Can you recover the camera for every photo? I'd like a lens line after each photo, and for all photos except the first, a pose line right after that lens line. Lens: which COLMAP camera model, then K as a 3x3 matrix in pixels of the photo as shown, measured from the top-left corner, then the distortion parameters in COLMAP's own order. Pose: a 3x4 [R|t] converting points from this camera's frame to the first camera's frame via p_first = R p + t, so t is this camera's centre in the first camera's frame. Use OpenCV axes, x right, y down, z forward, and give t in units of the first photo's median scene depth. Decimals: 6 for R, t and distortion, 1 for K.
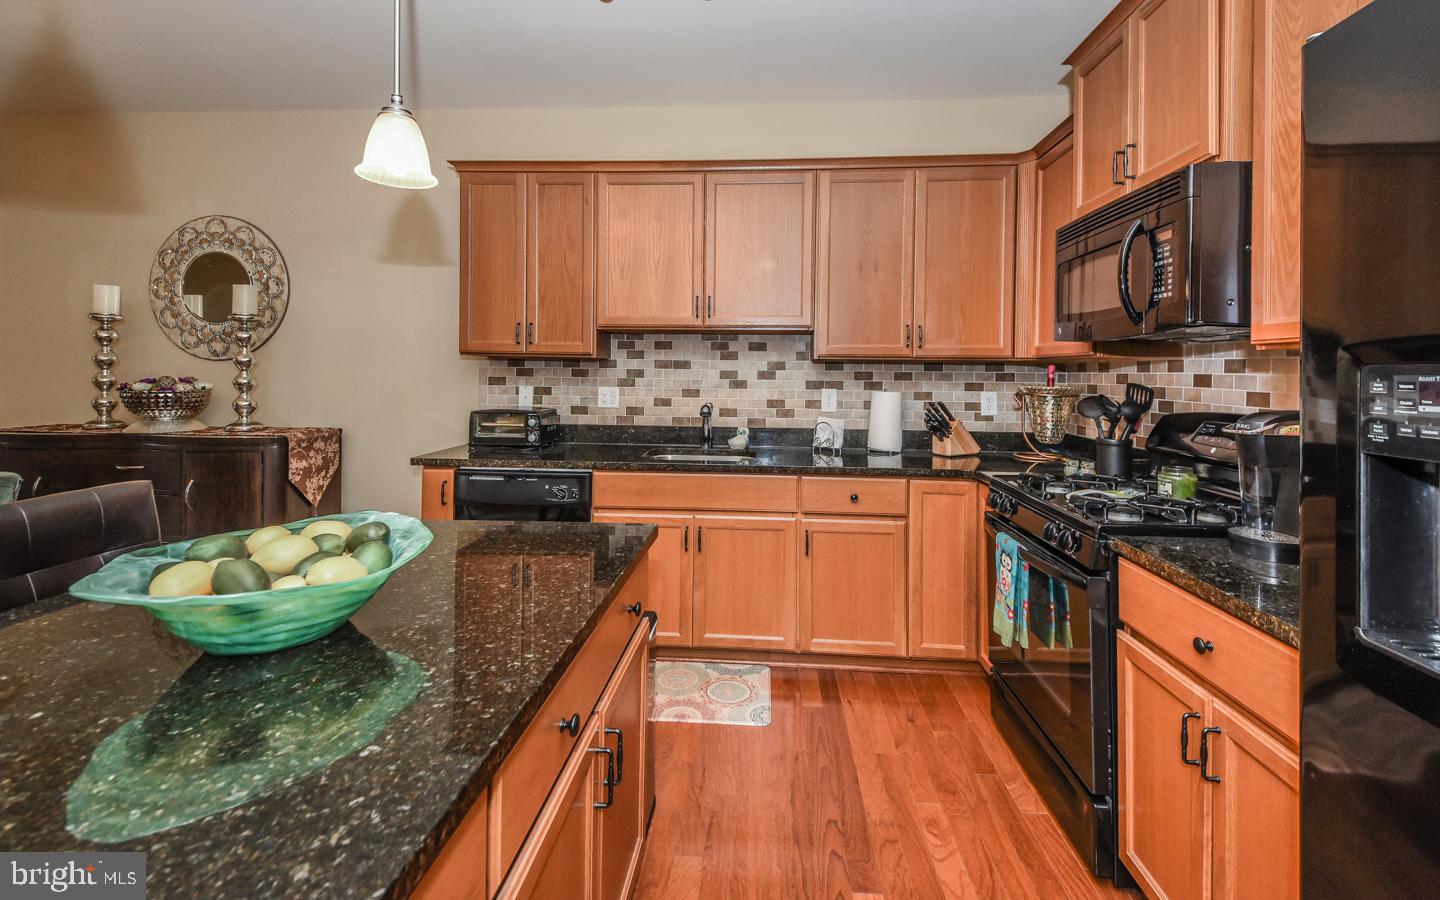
lens RADIAL K [[641.7, 0, 713.0], [0, 641.7, 377.6], [0, 0, 1]] dist [0.035146, -0.000372]
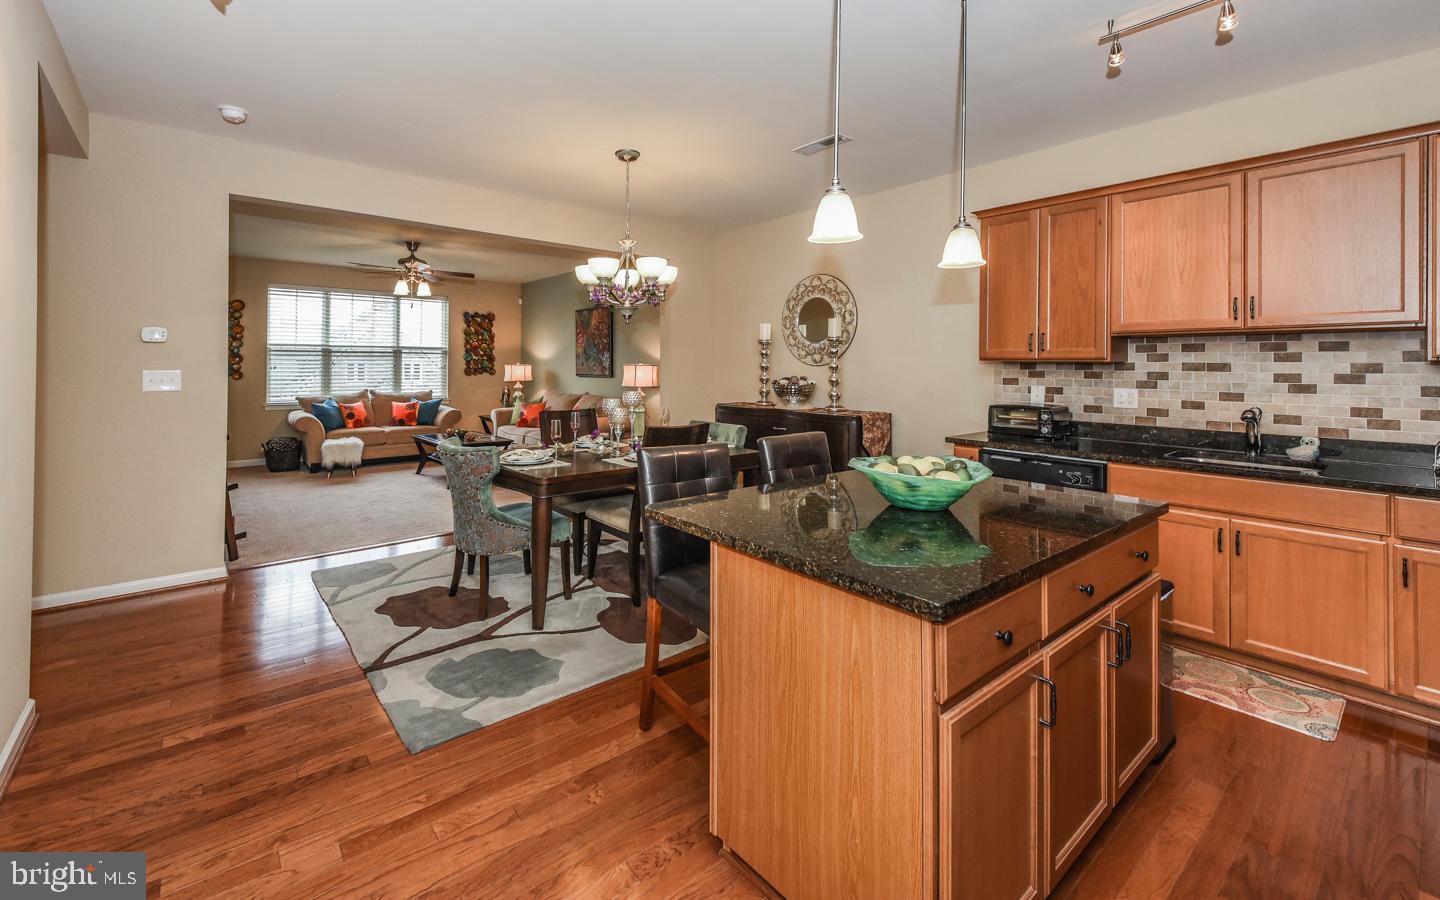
lens RADIAL K [[585.5, 0, 678.1], [0, 585.5, 360.4], [0, 0, 1]] dist [0.022830, -0.010345]
pose [[0.683508, -0.012994, -0.729828, 0.048936], [-0.005781, 0.999714, -0.023213, -0.005168], [0.729920, 0.020085, 0.683237, -0.223886]]
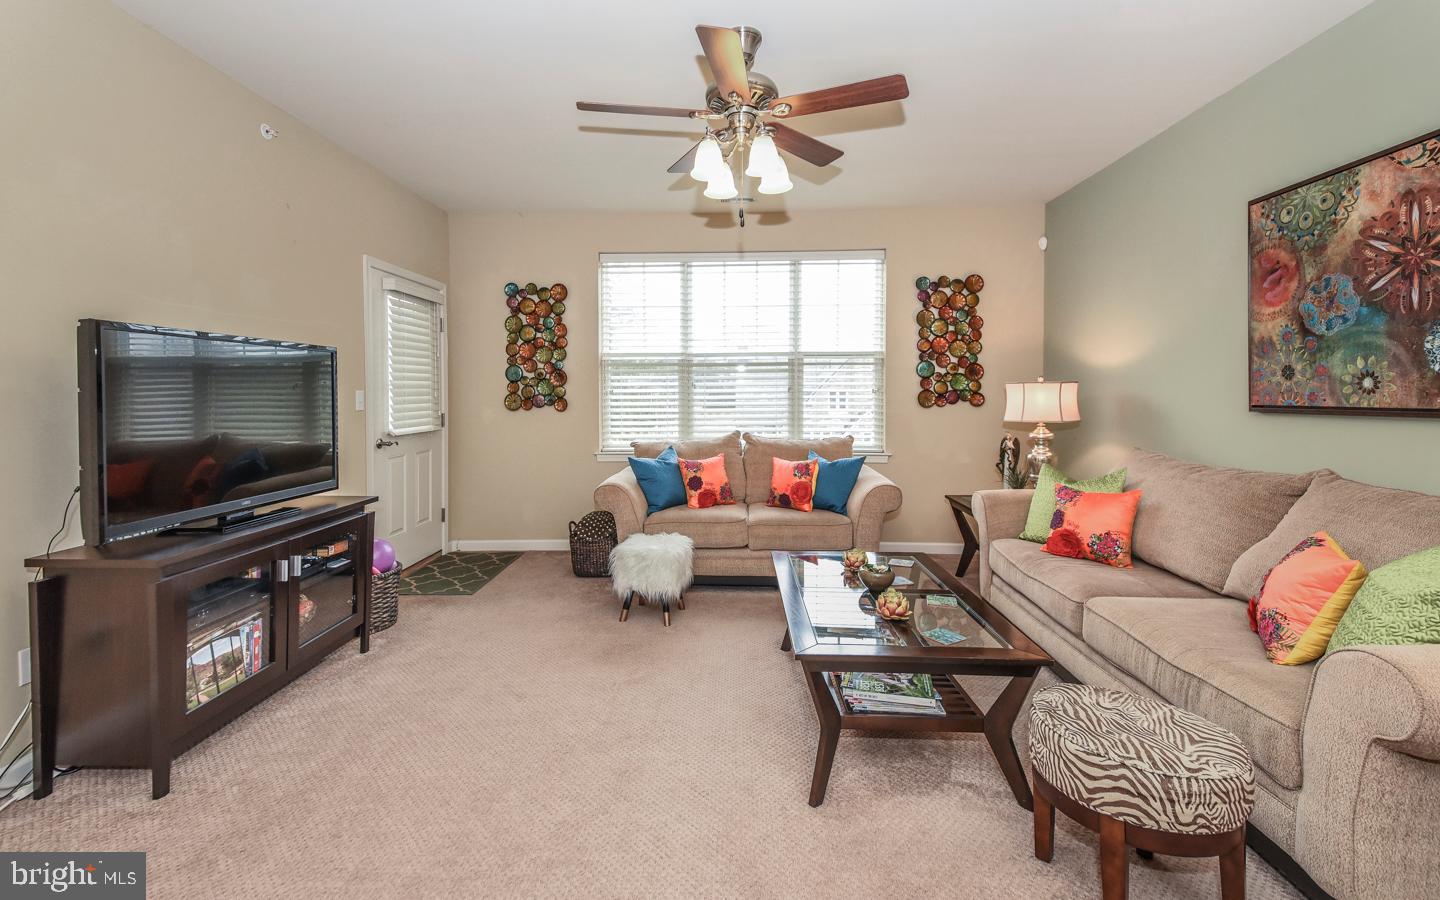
lens RADIAL K [[620.1, 0, 718.7], [0, 620.1, 408.1], [0, 0, 1]] dist [0.001038, -0.000618]
pose [[0.044655, 0.012652, -0.998922, -1.279356], [-0.006798, 0.999900, 0.012361, -0.003523], [0.998979, 0.006238, 0.044736, 0.423637]]
